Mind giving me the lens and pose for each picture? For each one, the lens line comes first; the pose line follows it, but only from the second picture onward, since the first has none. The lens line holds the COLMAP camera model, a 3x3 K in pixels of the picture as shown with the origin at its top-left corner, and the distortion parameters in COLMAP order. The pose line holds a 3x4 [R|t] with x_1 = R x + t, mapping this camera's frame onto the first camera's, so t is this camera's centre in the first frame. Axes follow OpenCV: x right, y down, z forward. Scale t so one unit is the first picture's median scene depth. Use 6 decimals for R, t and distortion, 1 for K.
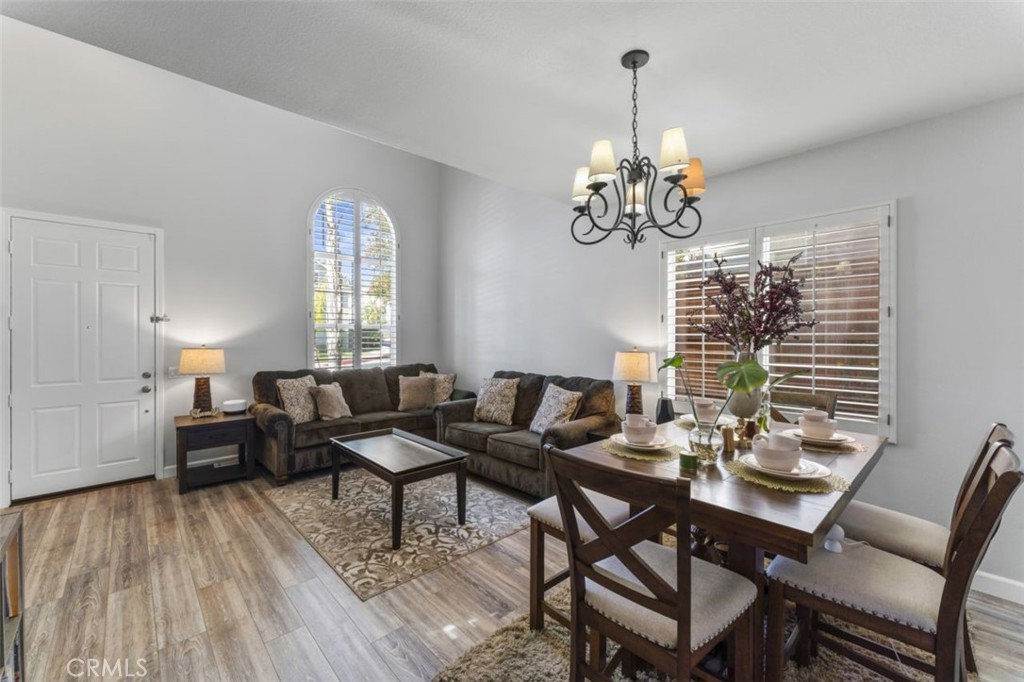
lens RADIAL K [[408.8, 0, 512.8], [0, 408.8, 335.9], [0, 0, 1]] dist [0.001751, 0.000027]
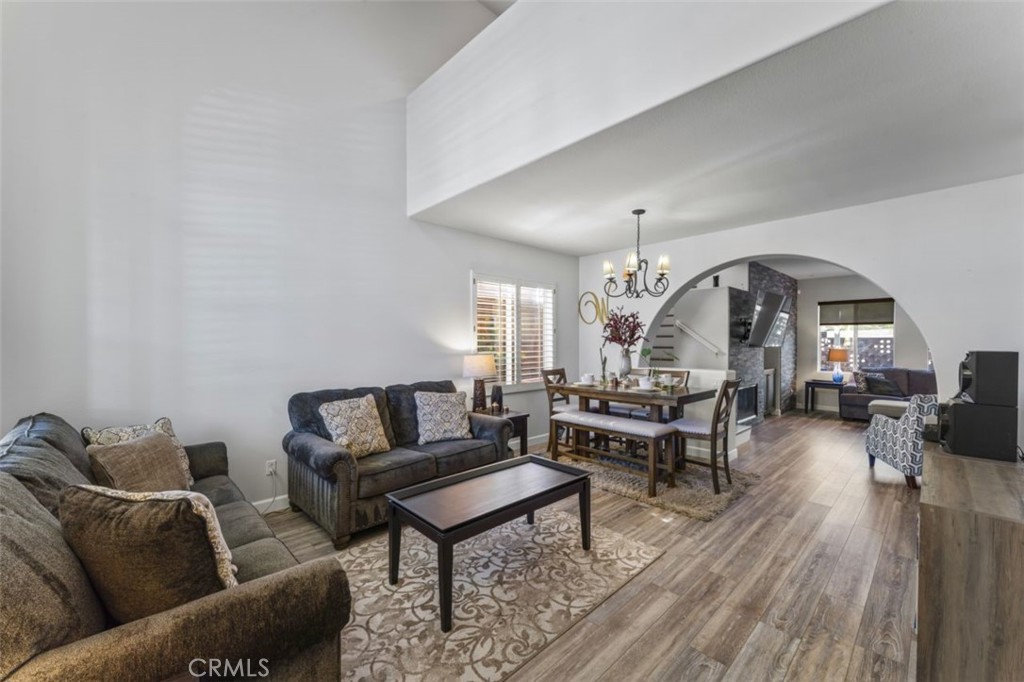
lens RADIAL K [[408.8, 0, 512.9], [0, 408.8, 344.8], [0, 0, 1]] dist [0.001751, 0.000027]
pose [[-0.007811, -0.010865, 0.999910, -1.215137], [0.004733, 0.999929, 0.010903, 0.001176], [-0.999958, 0.004818, -0.007759, 1.115526]]
